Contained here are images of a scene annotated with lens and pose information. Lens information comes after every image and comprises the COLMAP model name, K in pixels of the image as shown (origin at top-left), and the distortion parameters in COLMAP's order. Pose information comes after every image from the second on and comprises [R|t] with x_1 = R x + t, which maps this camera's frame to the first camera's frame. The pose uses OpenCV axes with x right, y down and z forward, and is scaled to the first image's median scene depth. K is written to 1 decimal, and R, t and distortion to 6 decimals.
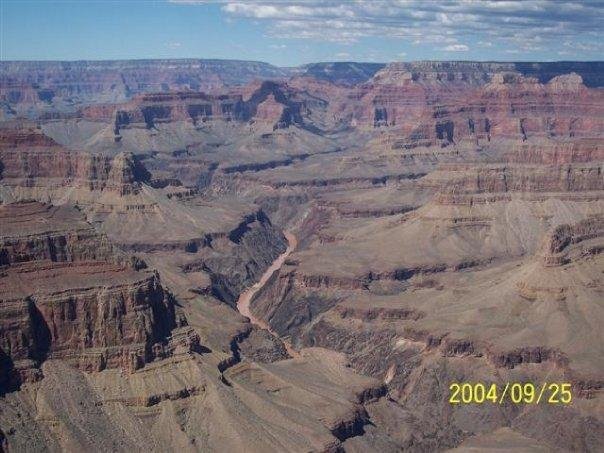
lens RADIAL K [[923.7, 0, 302.0], [0, 923.7, 226.5], [0, 0, 1]] dist [-0.083402, 0.144247]
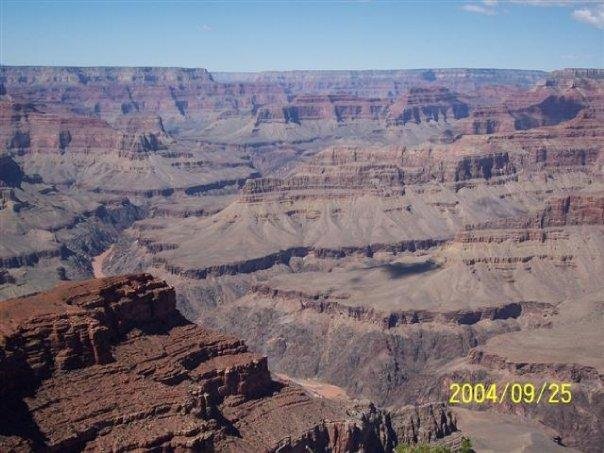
lens RADIAL K [[923.7, 0, 302.0], [0, 923.7, 226.5], [0, 0, 1]] dist [-0.083402, 0.144247]
pose [[0.907447, 0.061975, -0.415571, 0.731795], [-0.066523, 0.997779, 0.003542, 0.052451], [0.414867, 0.024431, 0.909554, -0.245192]]
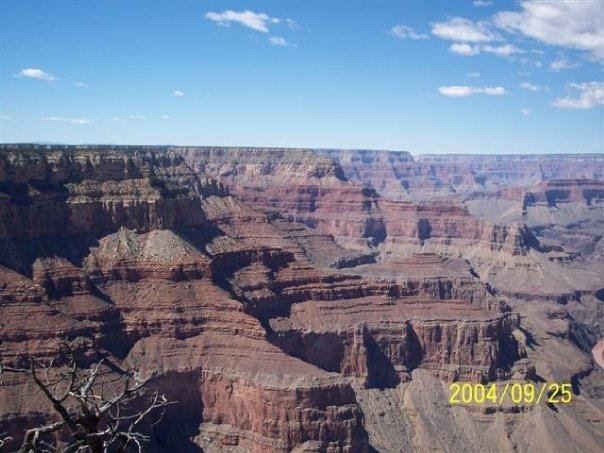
lens RADIAL K [[689.1, 0, 302.0], [0, 689.1, 226.5], [0, 0, 1]] dist [-0.162687, 0.261388]
pose [[0.858749, 0.053554, -0.509590, 0.042553], [-0.090636, 0.994717, -0.048200, -0.000870], [0.504317, 0.087579, 0.859066, 0.005165]]
